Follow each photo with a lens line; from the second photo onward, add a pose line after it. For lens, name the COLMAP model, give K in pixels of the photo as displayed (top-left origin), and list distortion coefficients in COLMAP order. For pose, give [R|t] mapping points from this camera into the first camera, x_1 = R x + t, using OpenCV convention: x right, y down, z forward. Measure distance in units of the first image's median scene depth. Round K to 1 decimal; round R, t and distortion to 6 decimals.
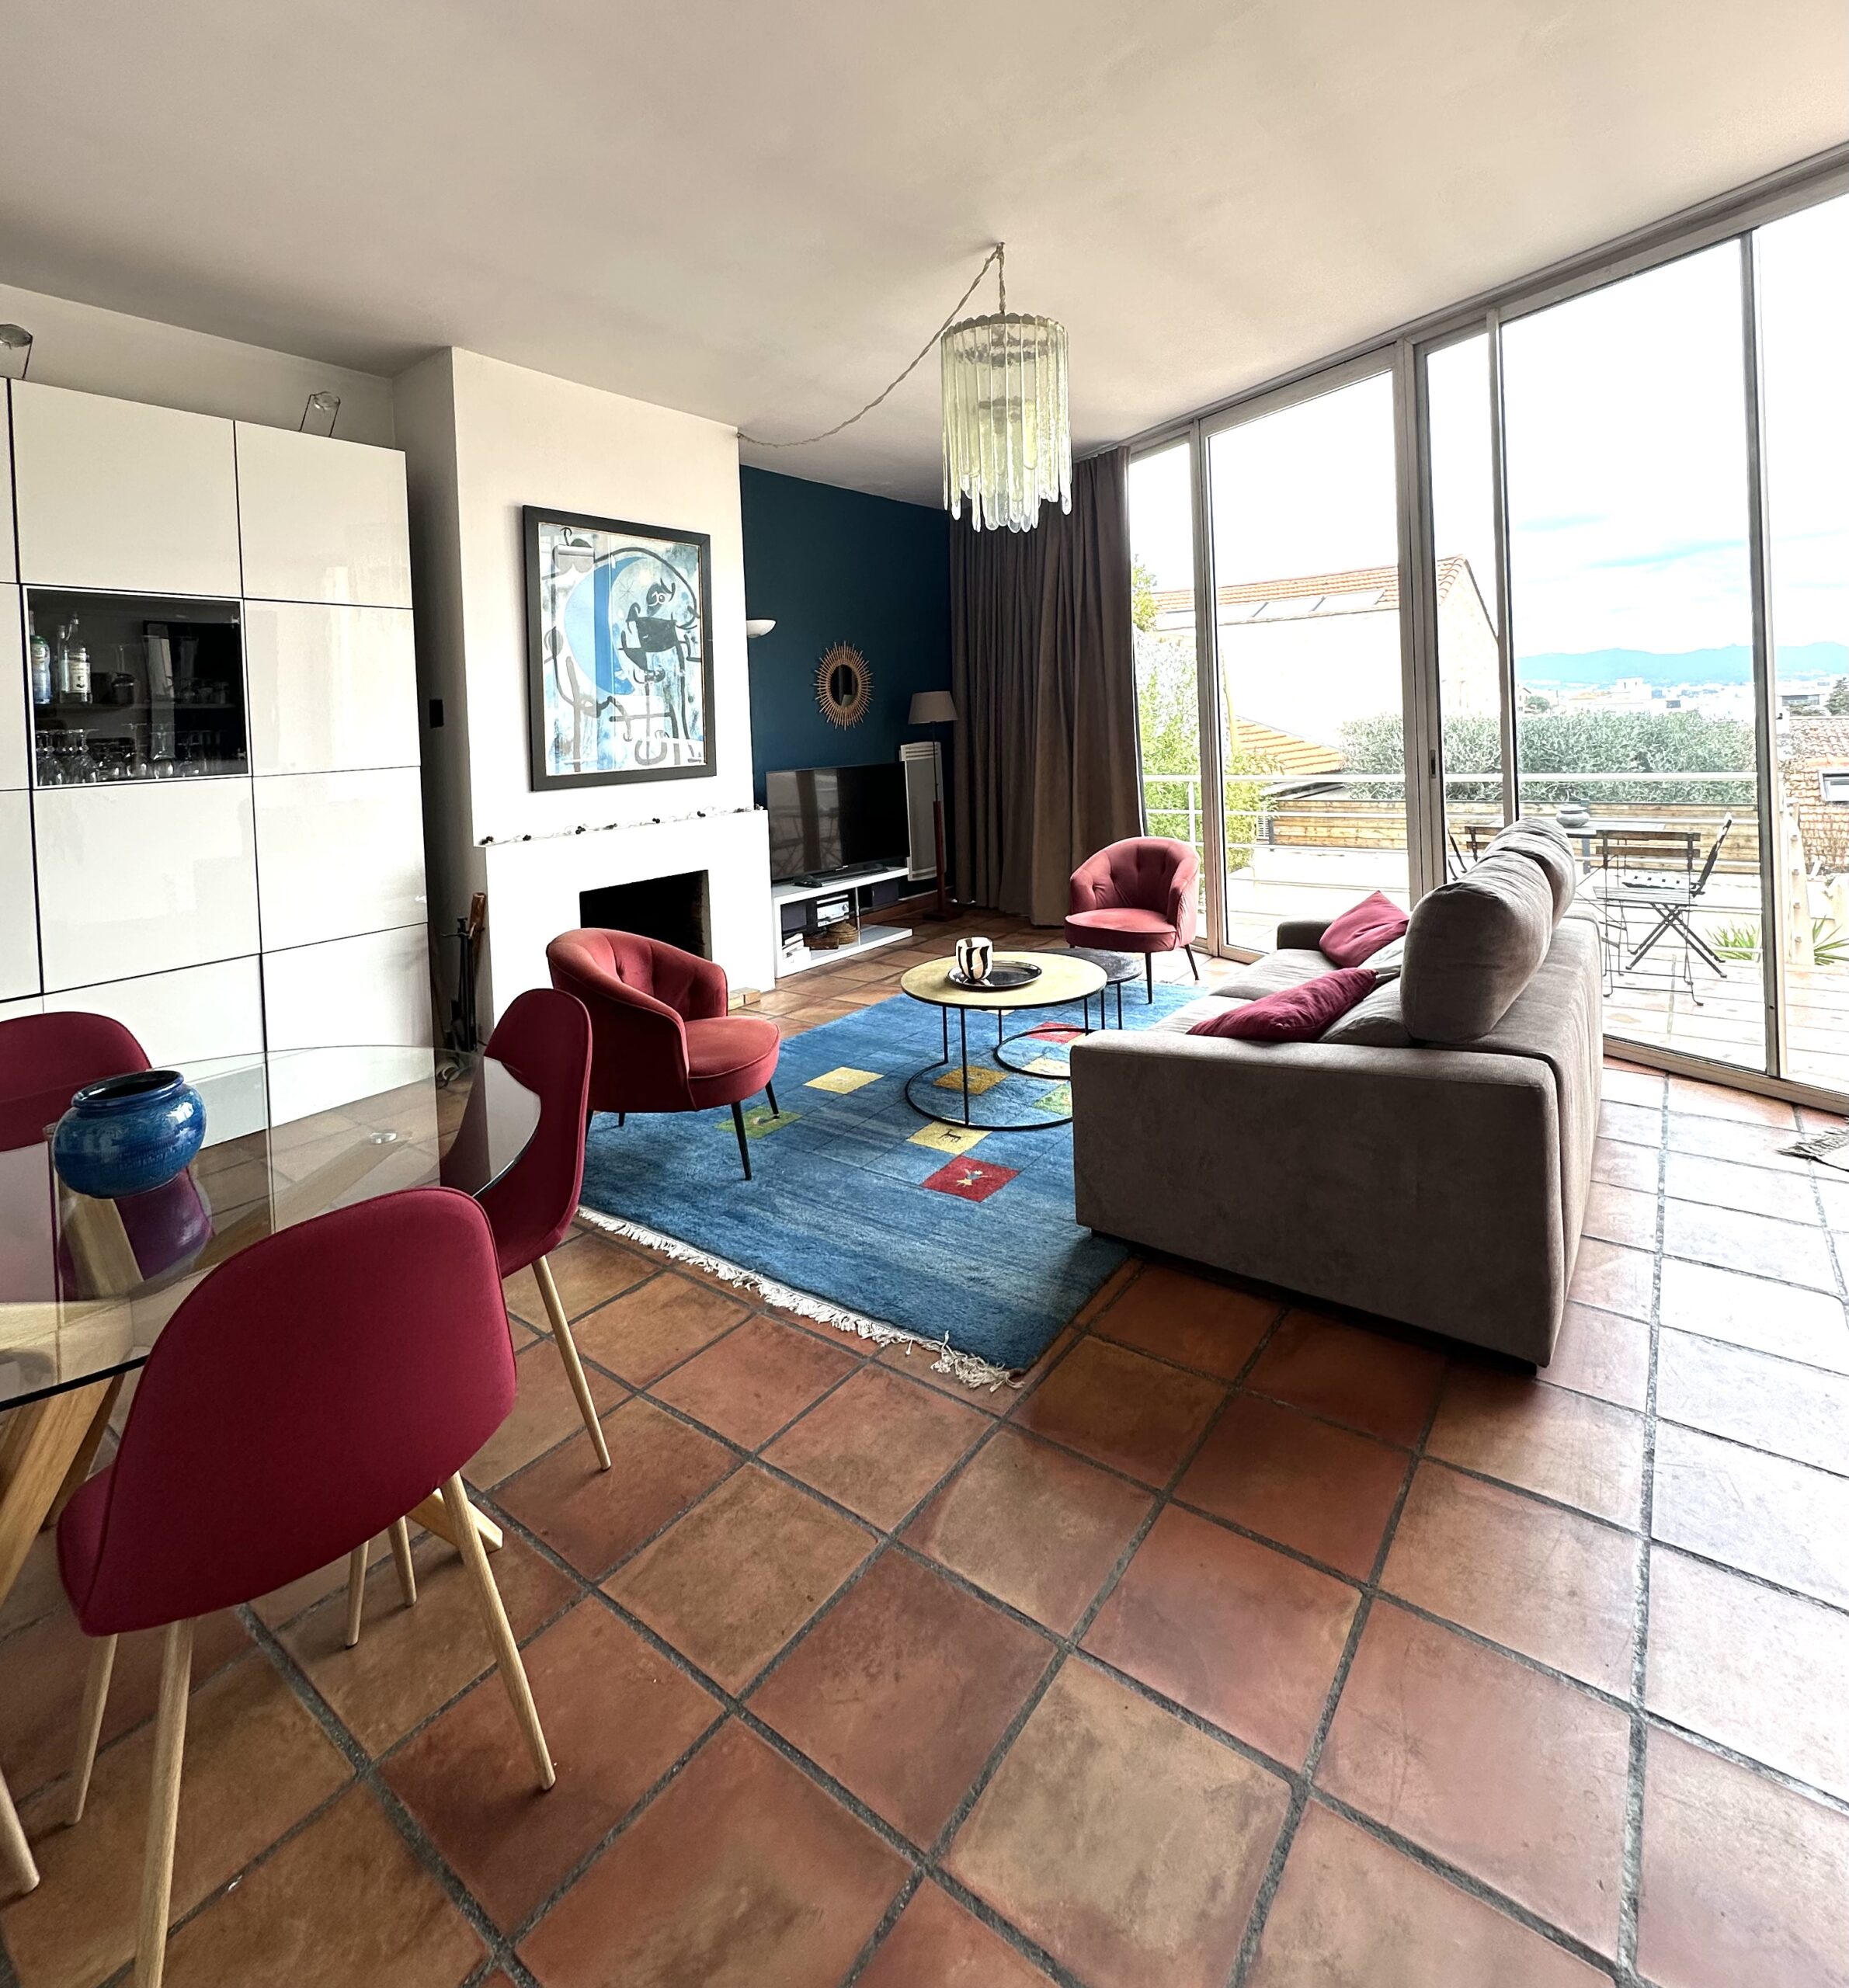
lens RADIAL K [[959.1, 0, 926.5], [0, 959.1, 993.5], [0, 0, 1]] dist [-0.000679, -0.000073]
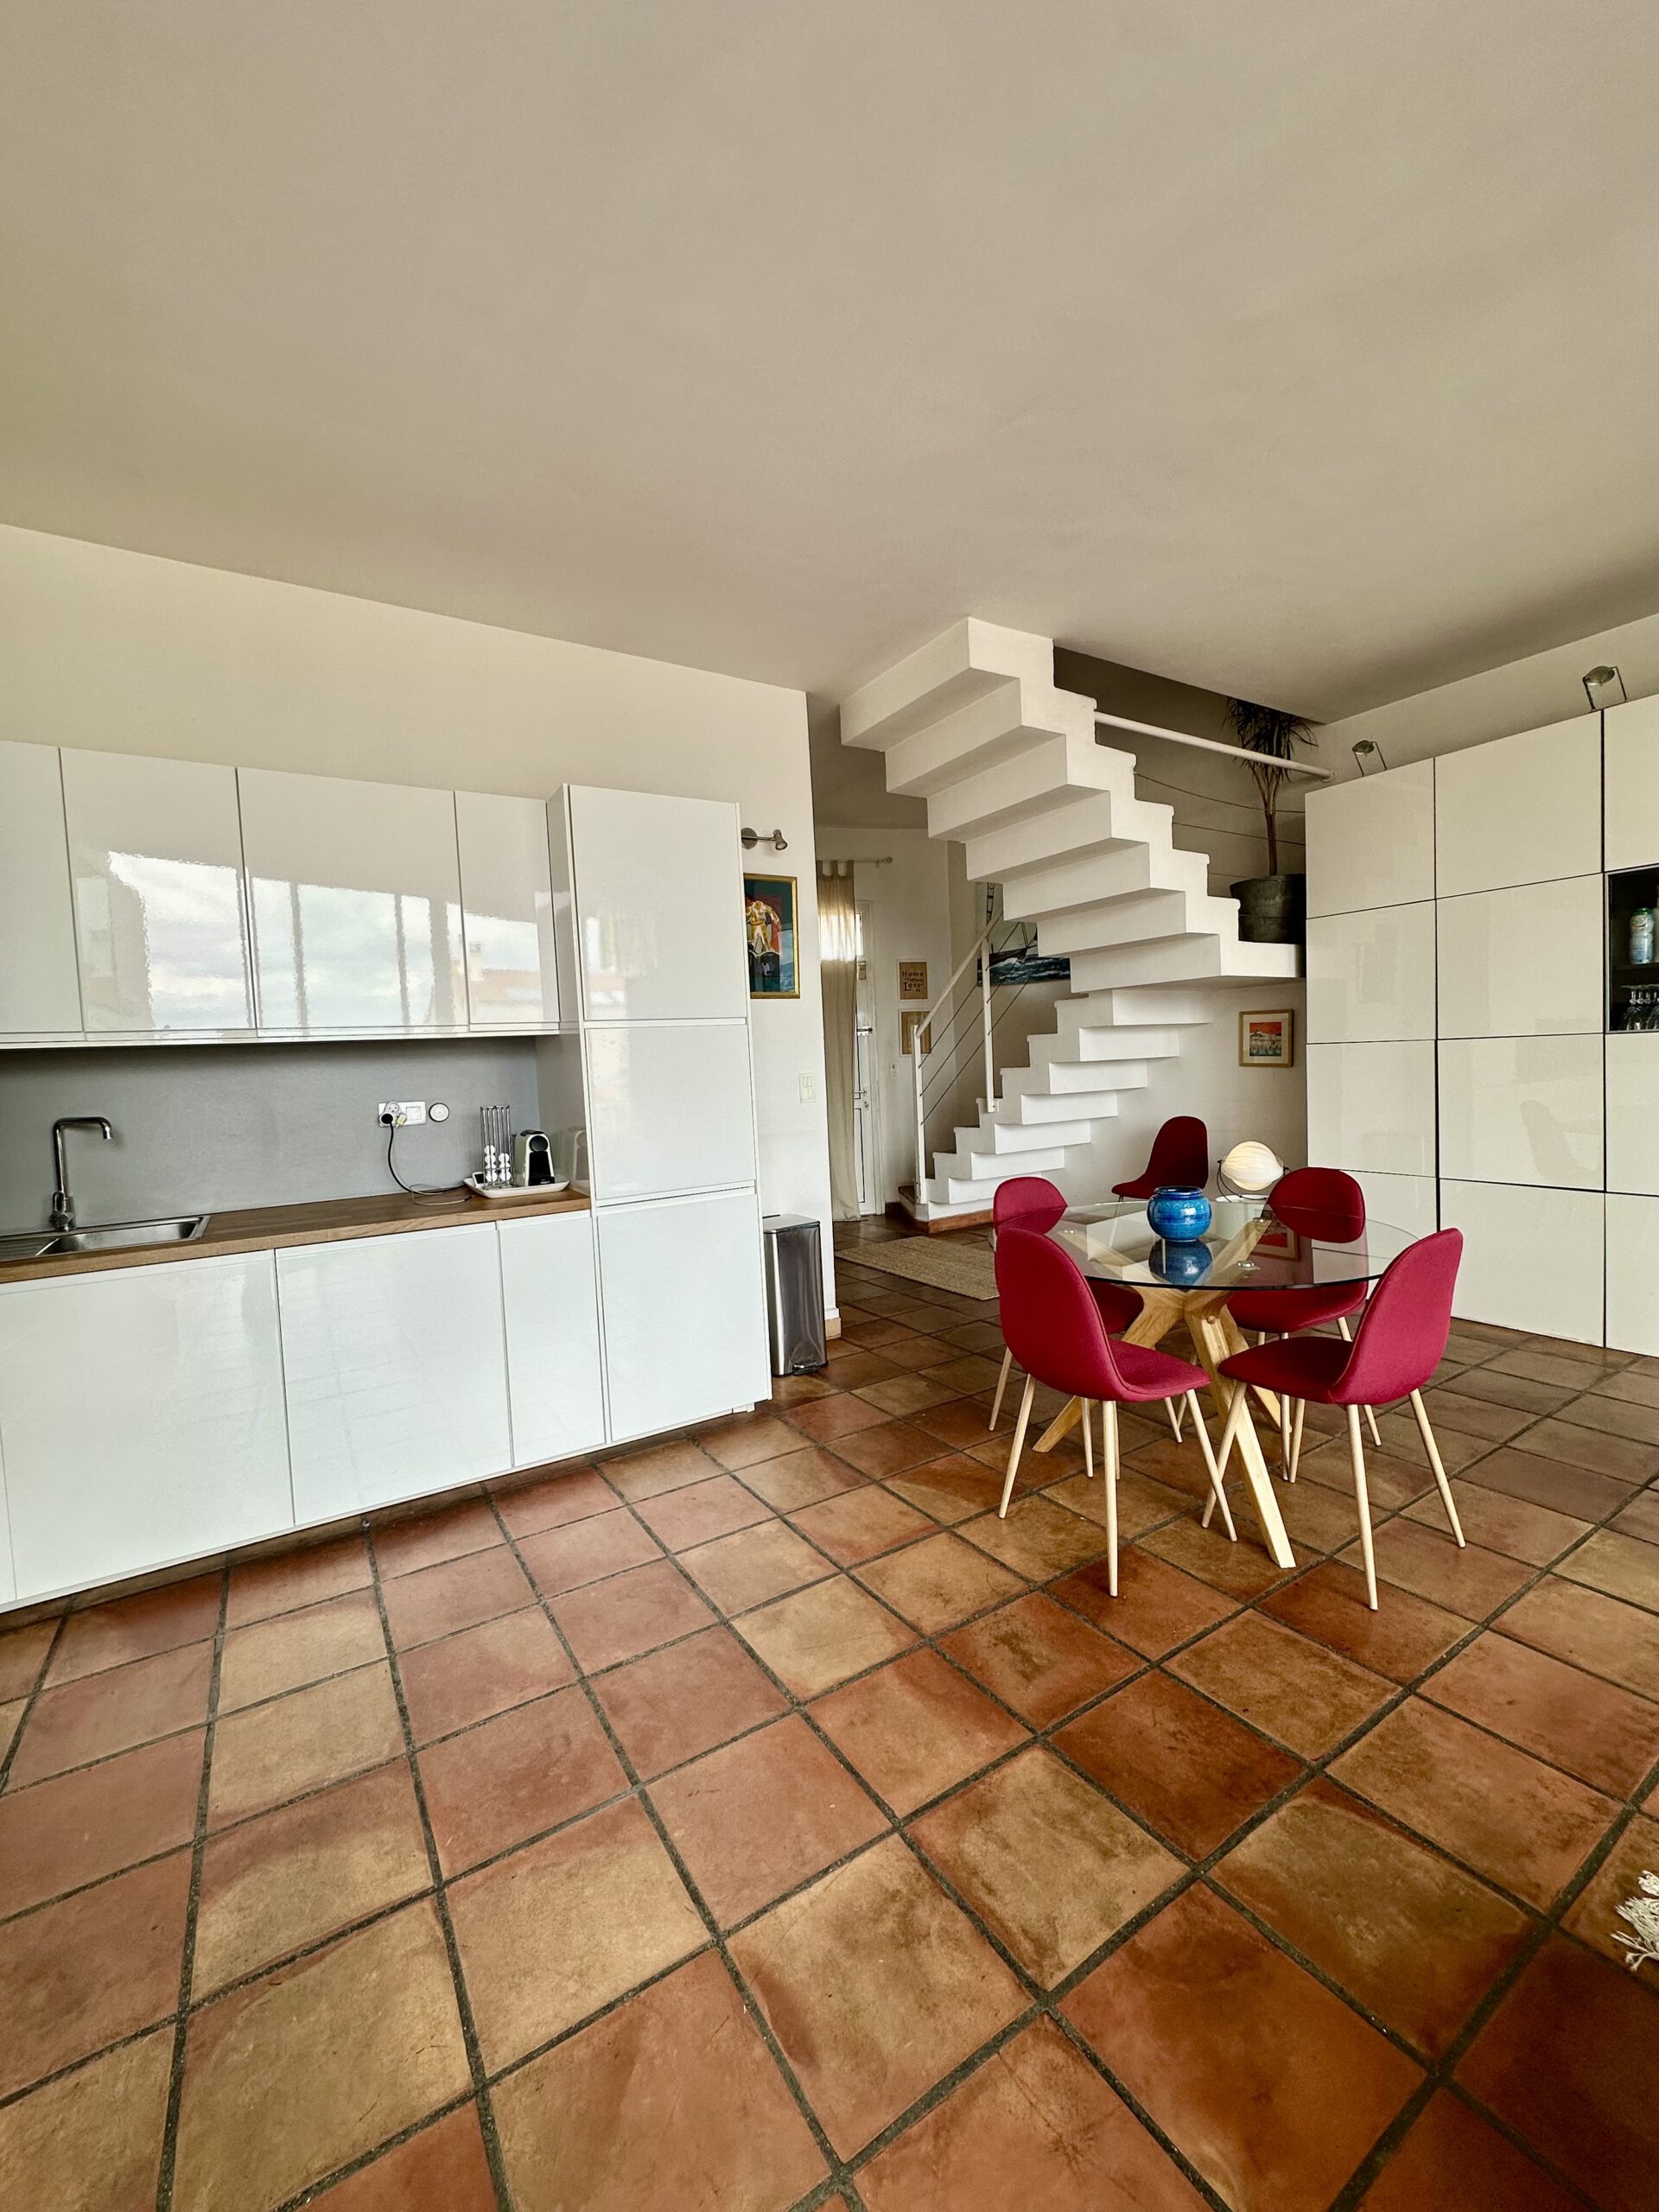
lens RADIAL K [[884.8, 0, 834.1], [0, 884.8, 1109.8], [0, 0, 1]] dist [0.000937, 0.000149]
pose [[-0.352155, 0.109605, -0.929502, 1.141626], [-0.191915, 0.963561, 0.186331, -0.248840], [0.916054, 0.244002, -0.318288, 0.752180]]
